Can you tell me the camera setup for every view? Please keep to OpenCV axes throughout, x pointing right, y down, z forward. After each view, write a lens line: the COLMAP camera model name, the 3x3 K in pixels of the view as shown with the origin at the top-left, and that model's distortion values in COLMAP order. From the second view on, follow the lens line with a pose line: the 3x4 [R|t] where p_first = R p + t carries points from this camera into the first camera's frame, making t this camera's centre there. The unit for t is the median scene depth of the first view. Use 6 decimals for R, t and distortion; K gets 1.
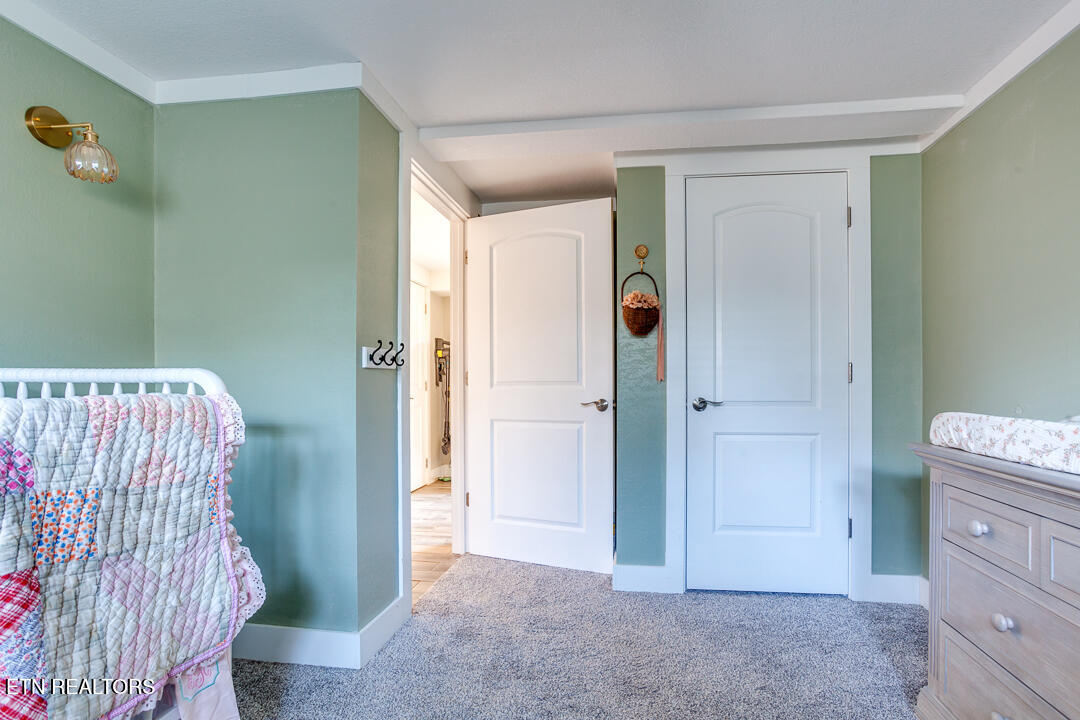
lens RADIAL K [[539.2, 0, 558.1], [0, 539.2, 366.8], [0, 0, 1]] dist [-0.004006, 0.000017]
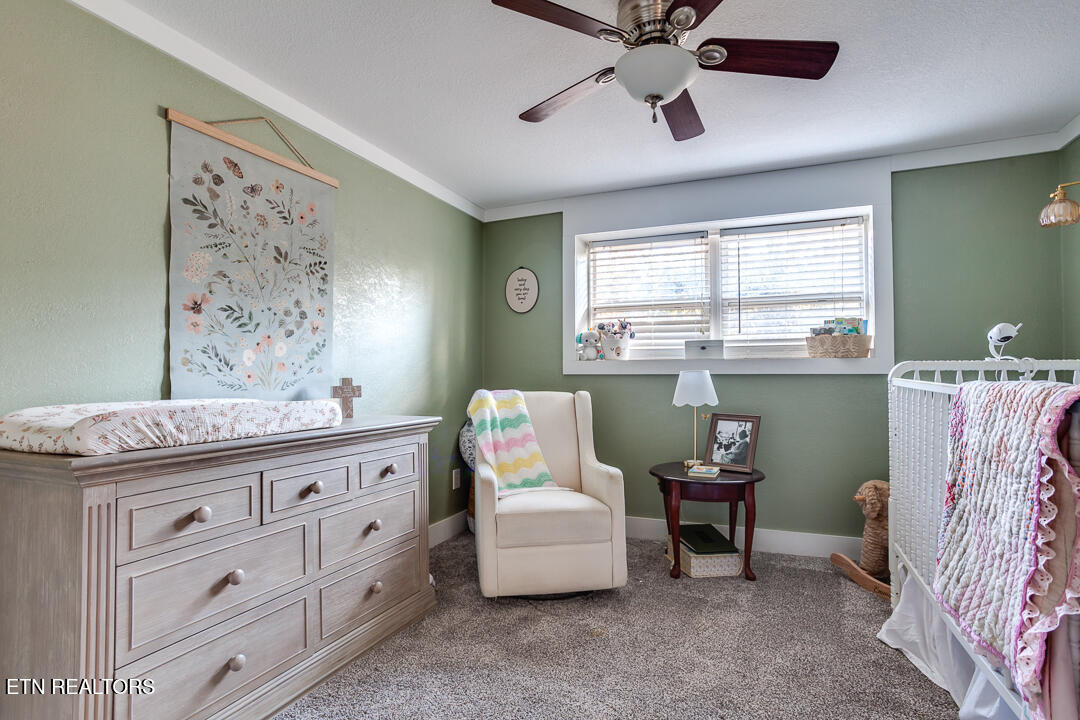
lens RADIAL K [[539.2, 0, 558.1], [0, 539.2, 366.8], [0, 0, 1]] dist [-0.004006, 0.000017]
pose [[-0.970775, 0.005258, 0.239932, -0.140562], [-0.004657, 0.999159, -0.040738, 0.067202], [-0.239944, -0.040665, -0.969935, 2.171303]]
